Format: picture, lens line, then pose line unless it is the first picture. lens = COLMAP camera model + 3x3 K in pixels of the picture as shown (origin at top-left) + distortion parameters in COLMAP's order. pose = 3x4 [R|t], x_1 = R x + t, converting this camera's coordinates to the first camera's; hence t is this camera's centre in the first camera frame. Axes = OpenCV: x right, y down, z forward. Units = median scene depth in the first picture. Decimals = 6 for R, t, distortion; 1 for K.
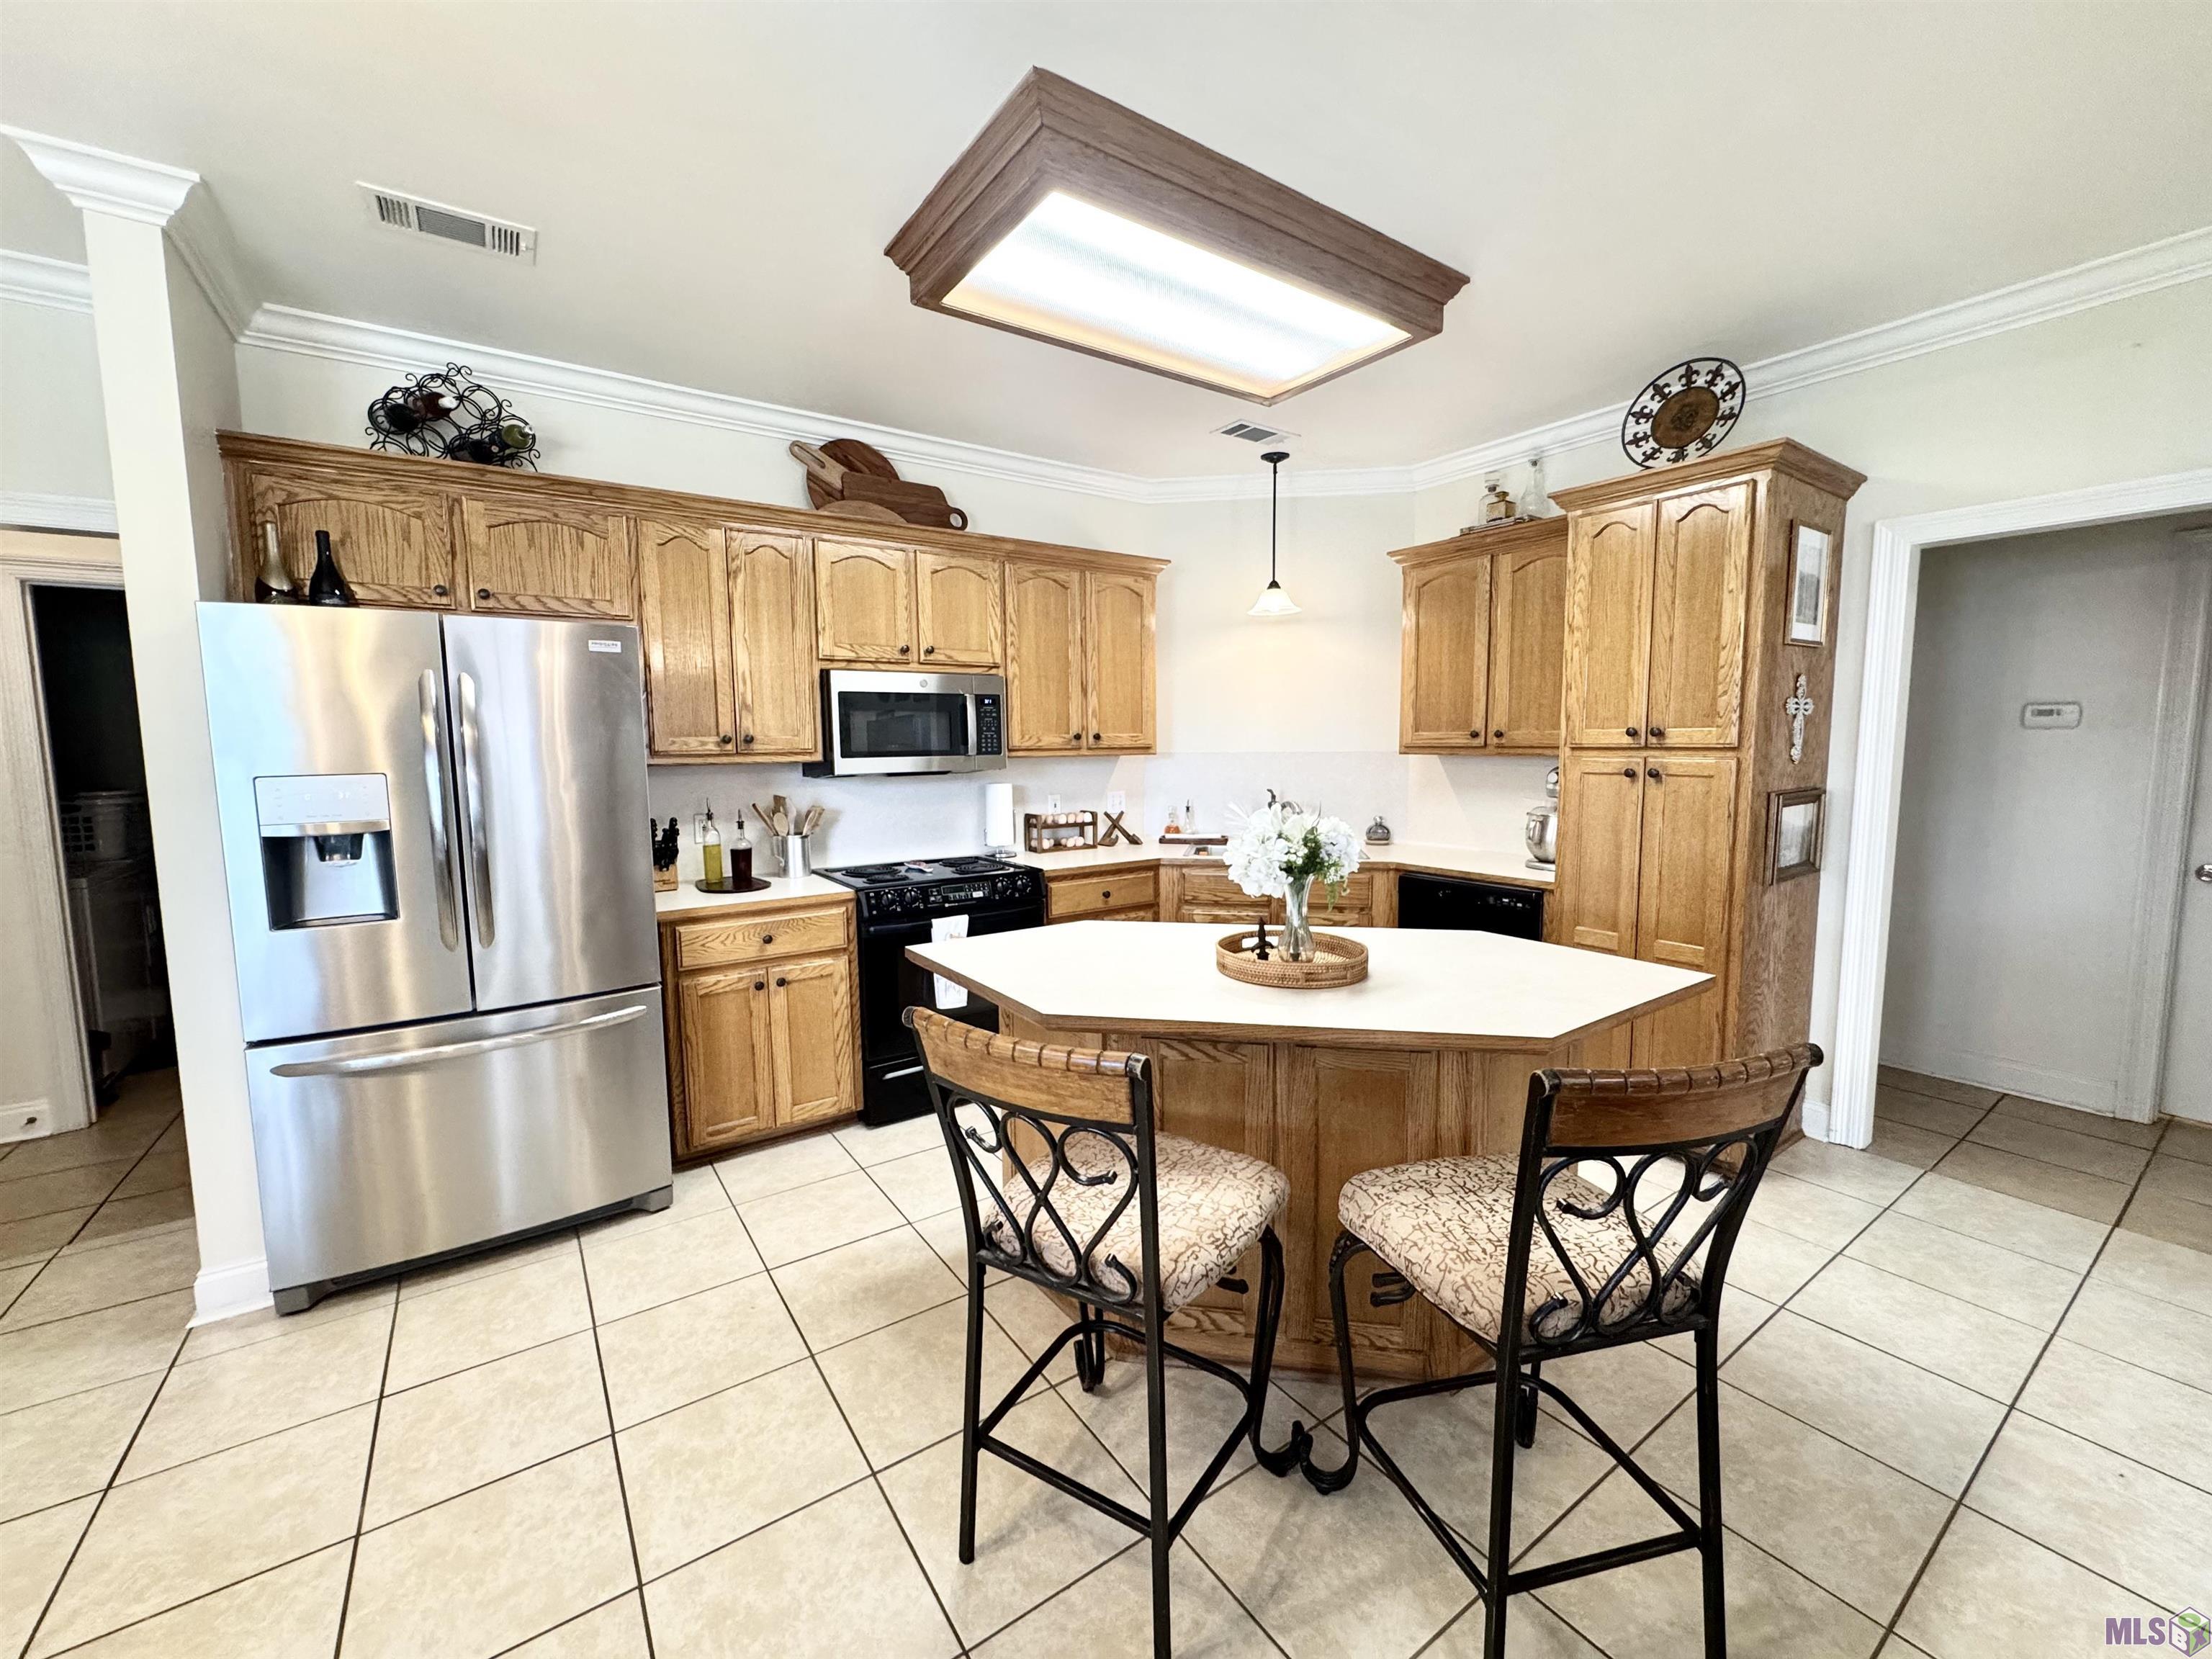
lens RADIAL K [[882.9, 0, 1094.6], [0, 882.9, 825.6], [0, 0, 1]] dist [0.000795, 0.001353]
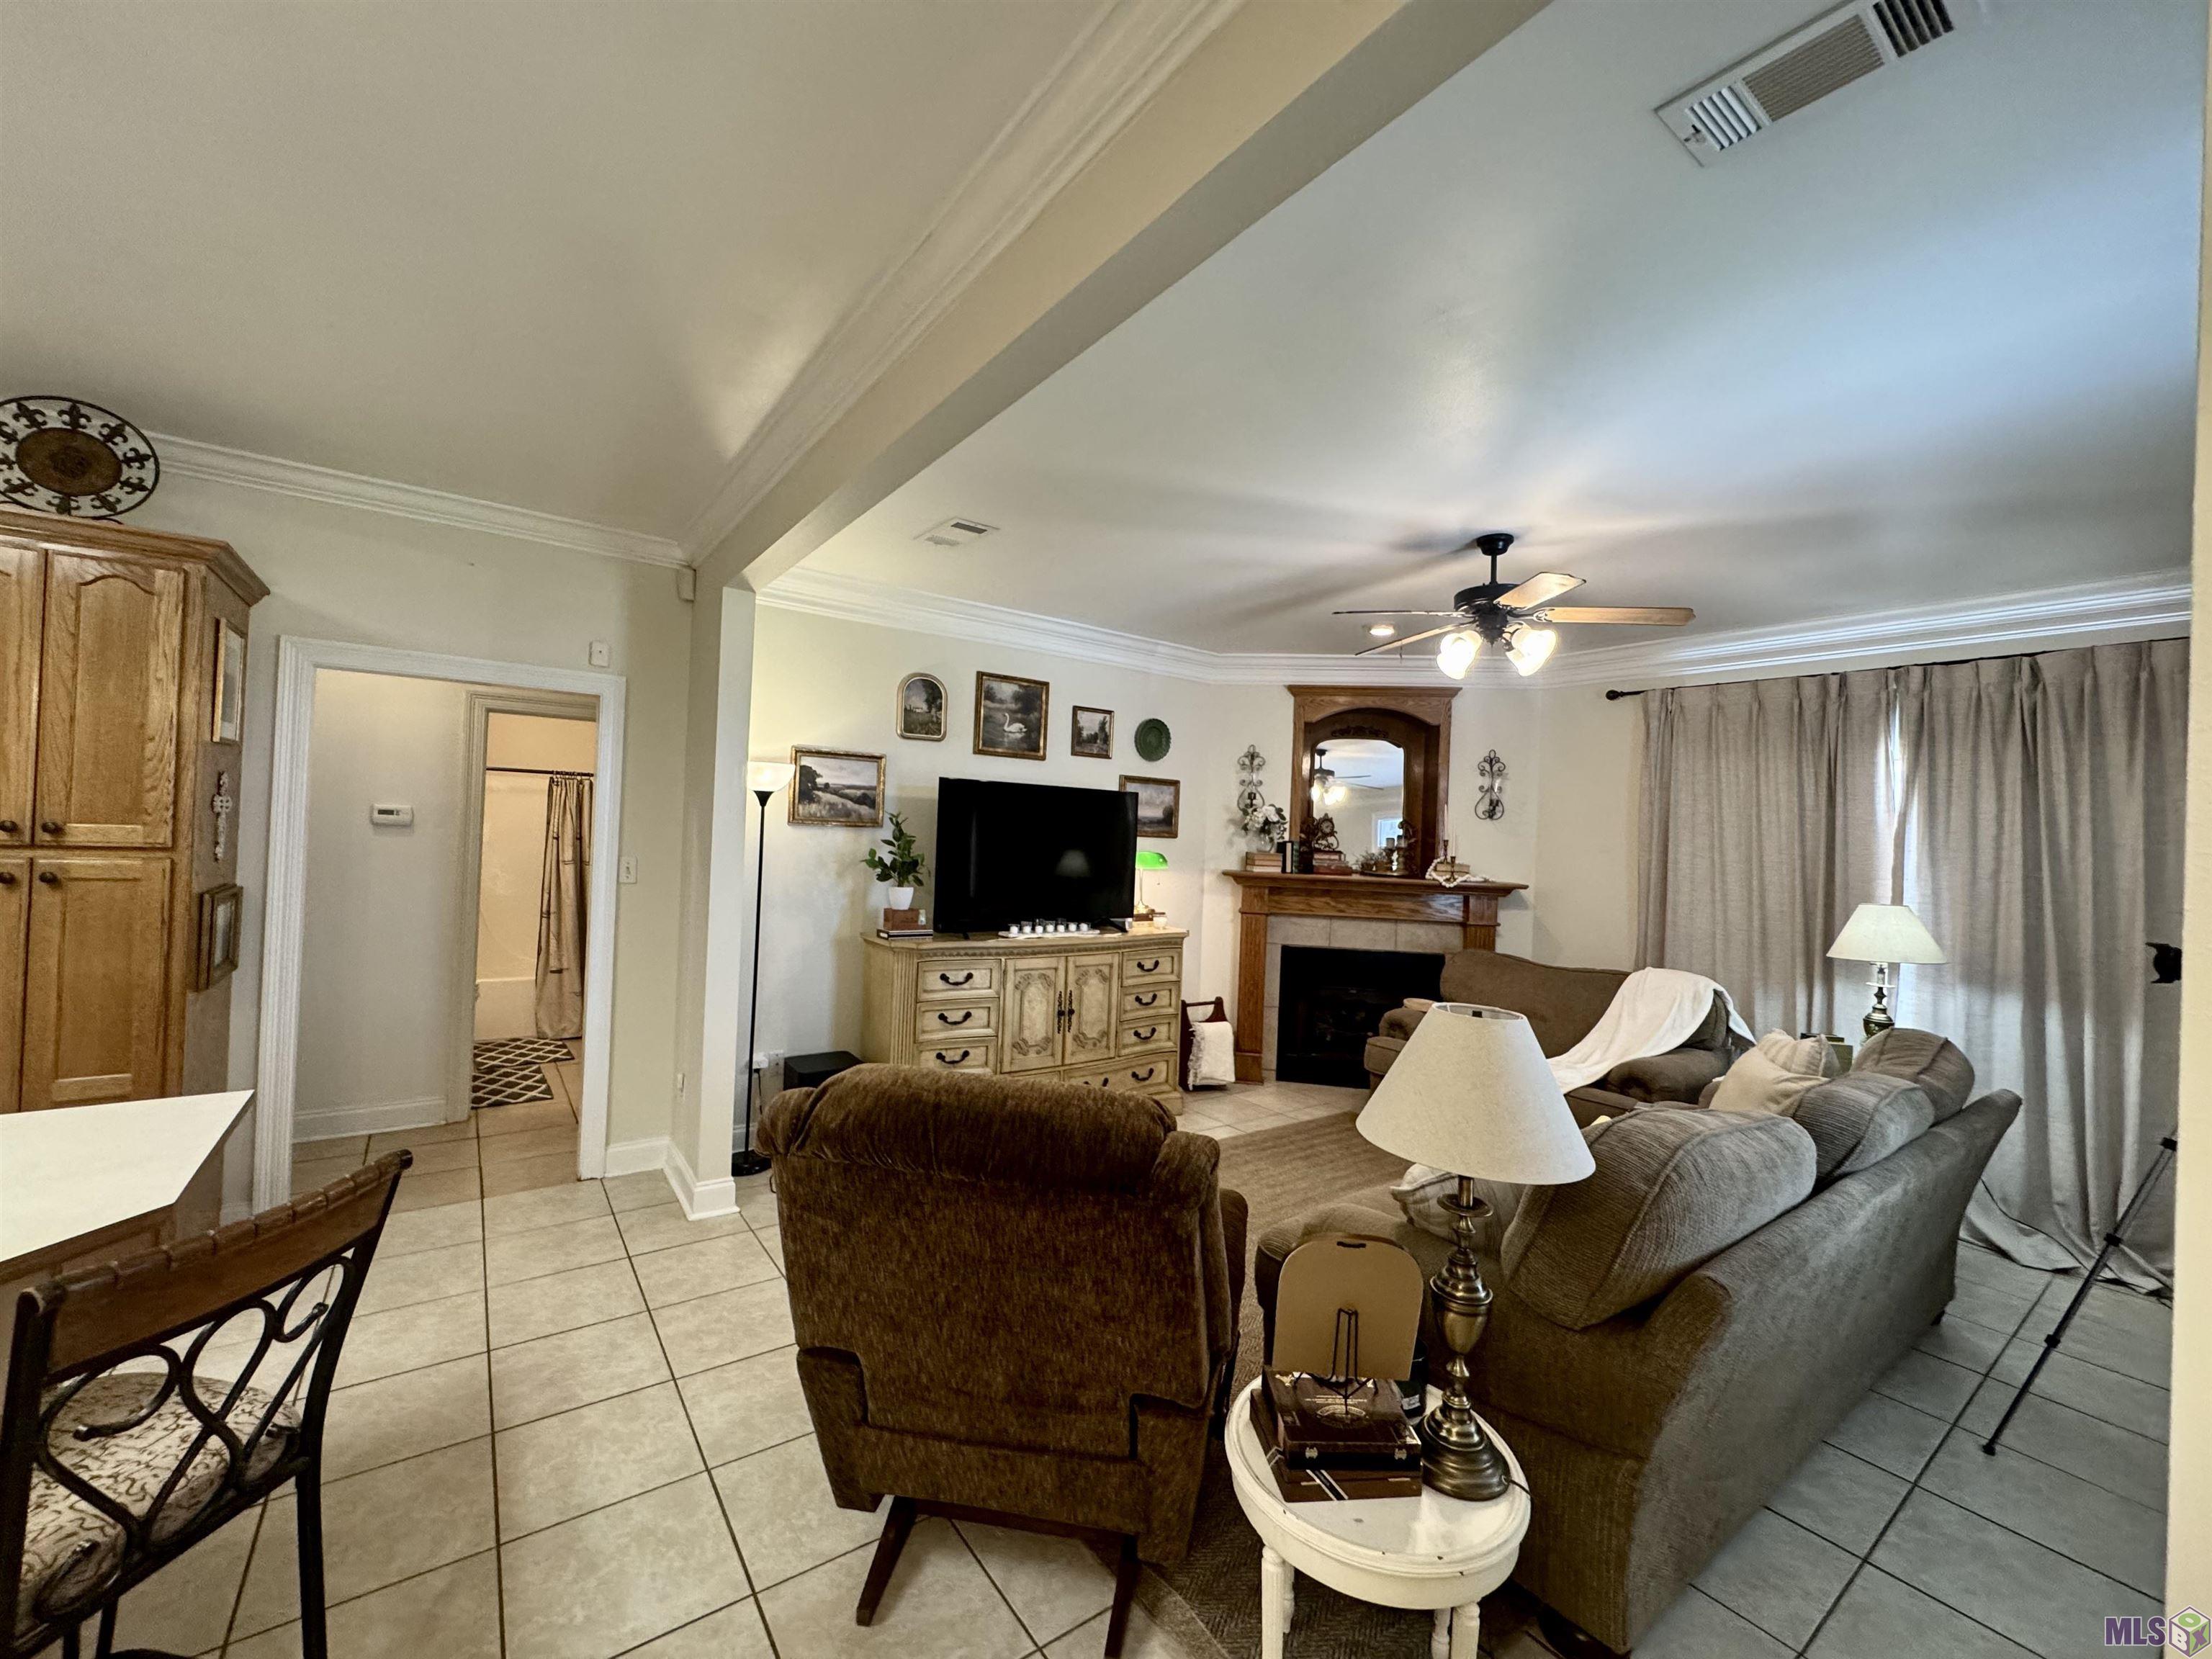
lens RADIAL K [[882.9, 0, 1104.8], [0, 882.9, 816.4], [0, 0, 1]] dist [0.000795, 0.001353]
pose [[-0.032843, 0.025196, 0.999143, -0.215646], [0.064011, 0.997683, -0.023055, -0.034372], [-0.997409, 0.063199, -0.034380, 0.050226]]
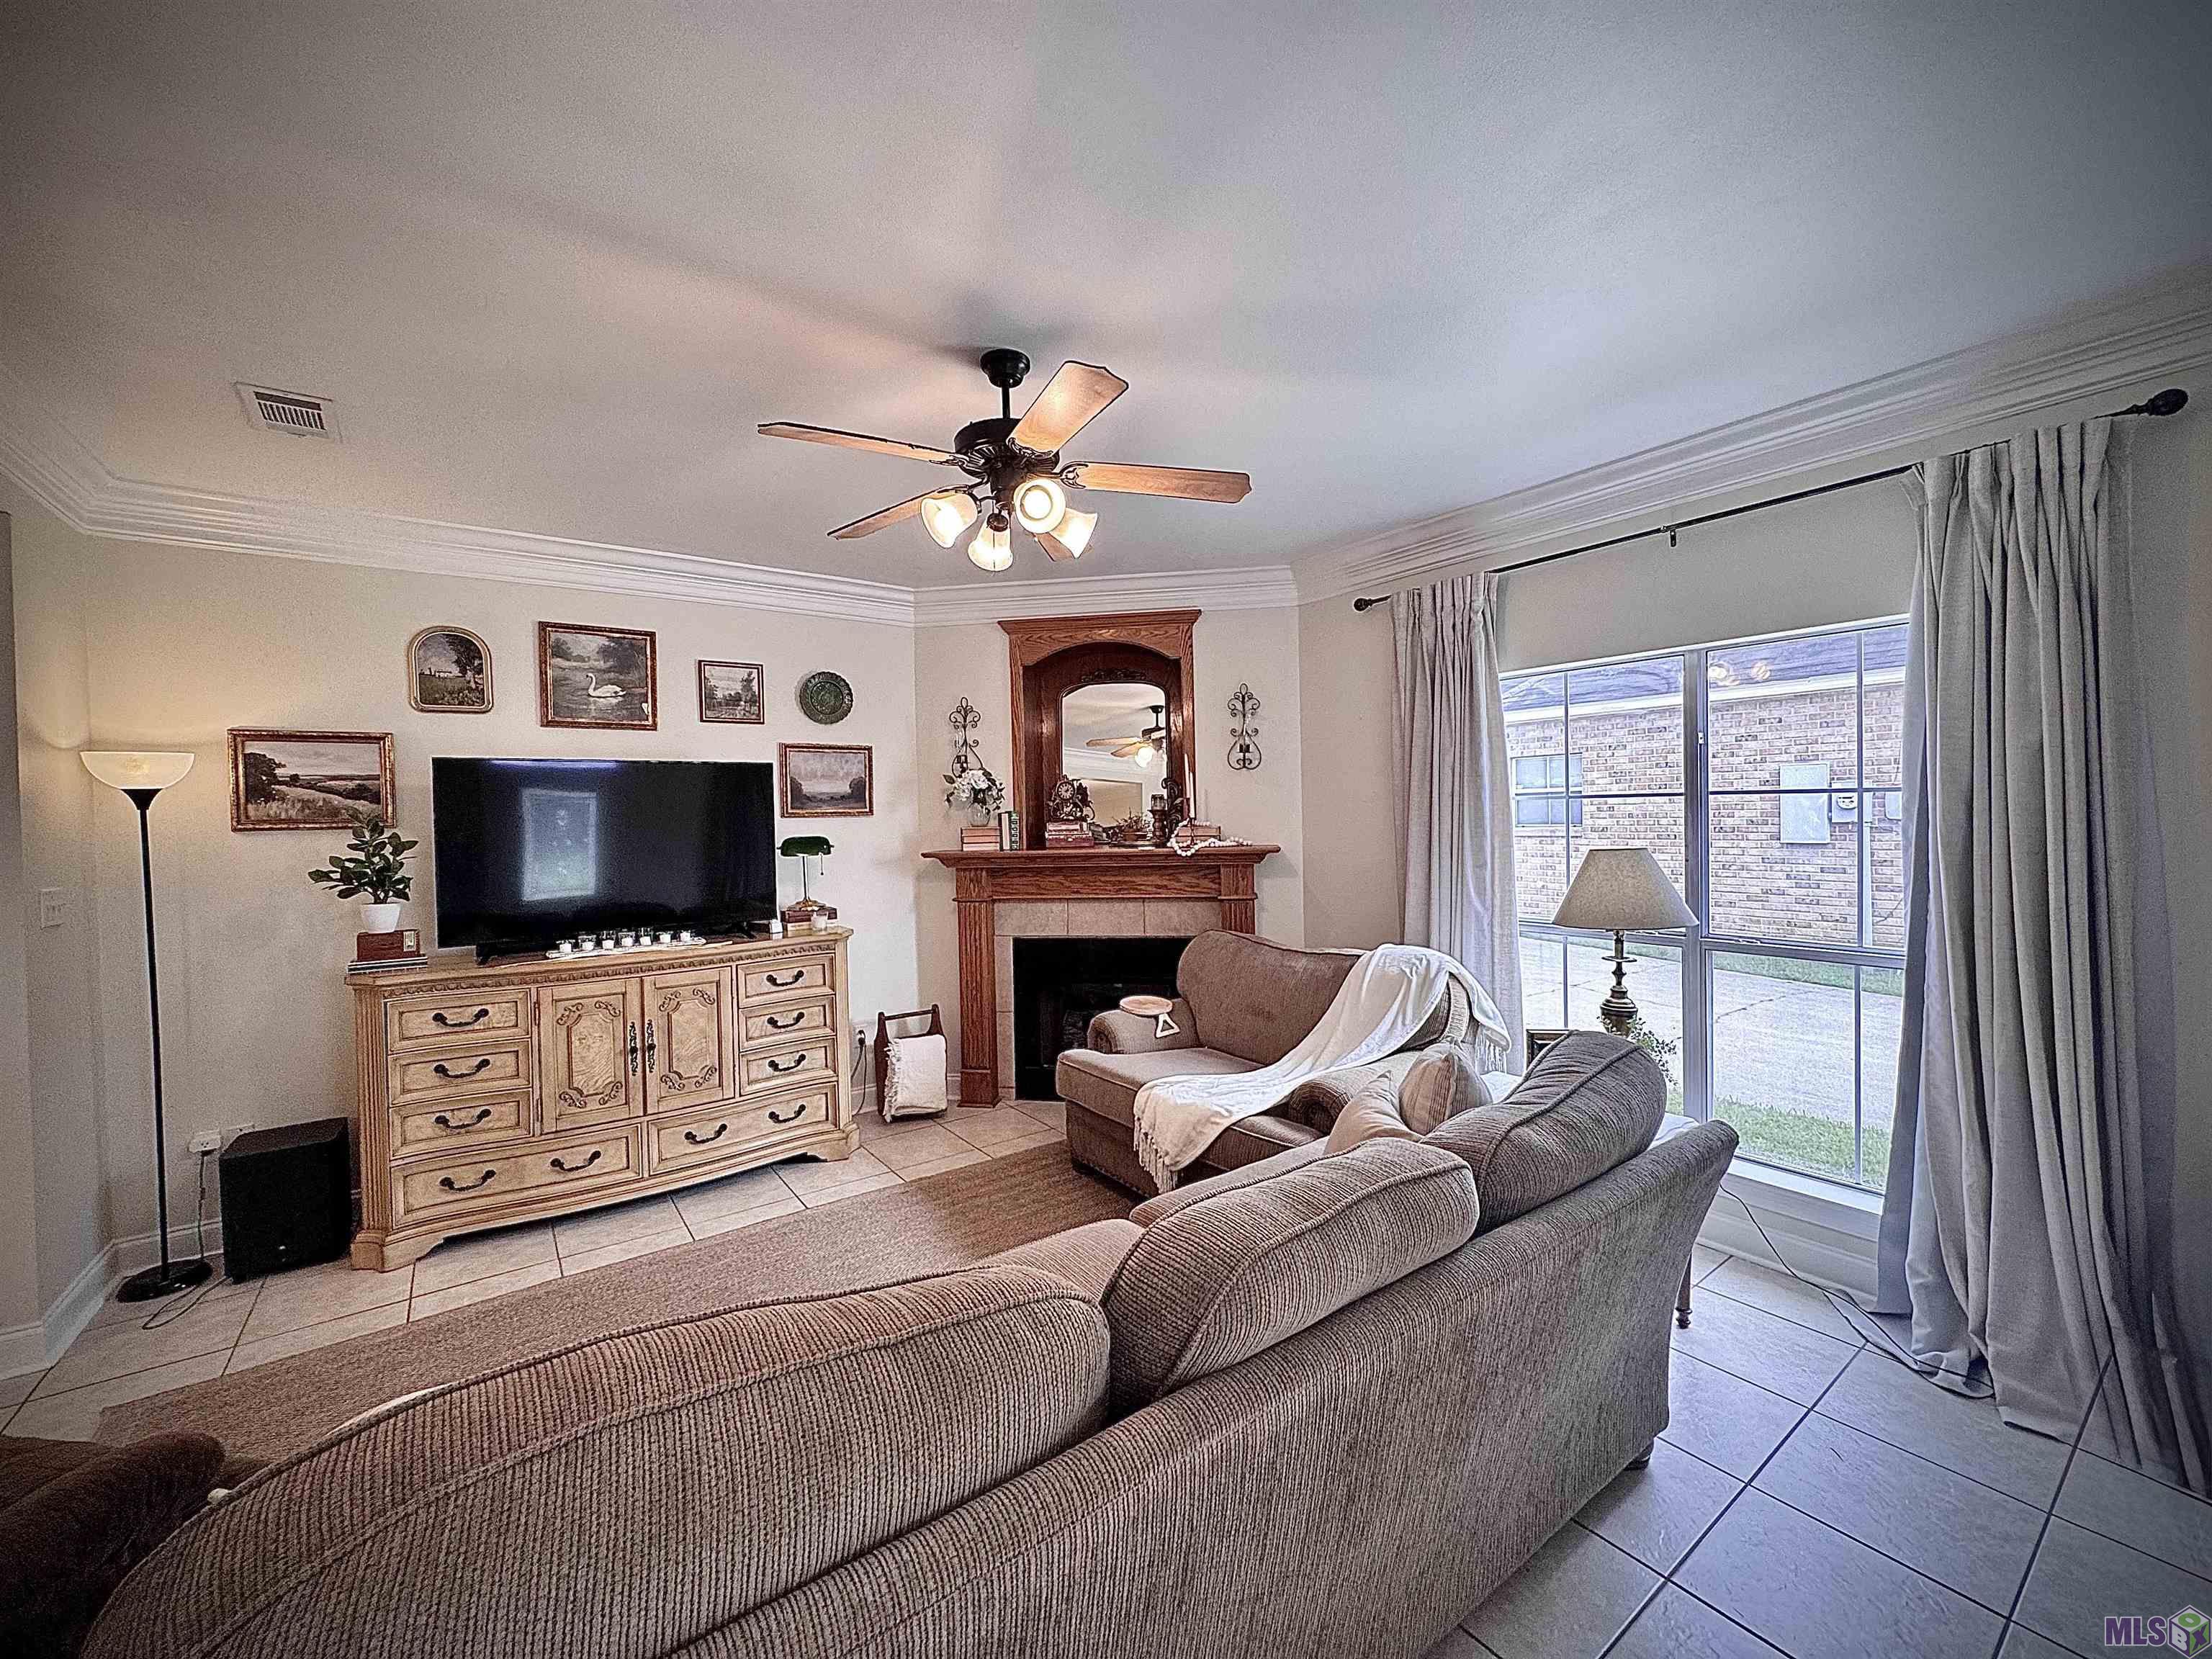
lens RADIAL K [[882.9, 0, 1098.9], [0, 882.9, 819.4], [0, 0, 1]] dist [0.000795, 0.001353]
pose [[-0.024020, 0.002055, 0.999709, 0.395915], [0.126370, 0.991983, 0.000997, 0.093974], [-0.991692, 0.126358, -0.024087, -1.048374]]
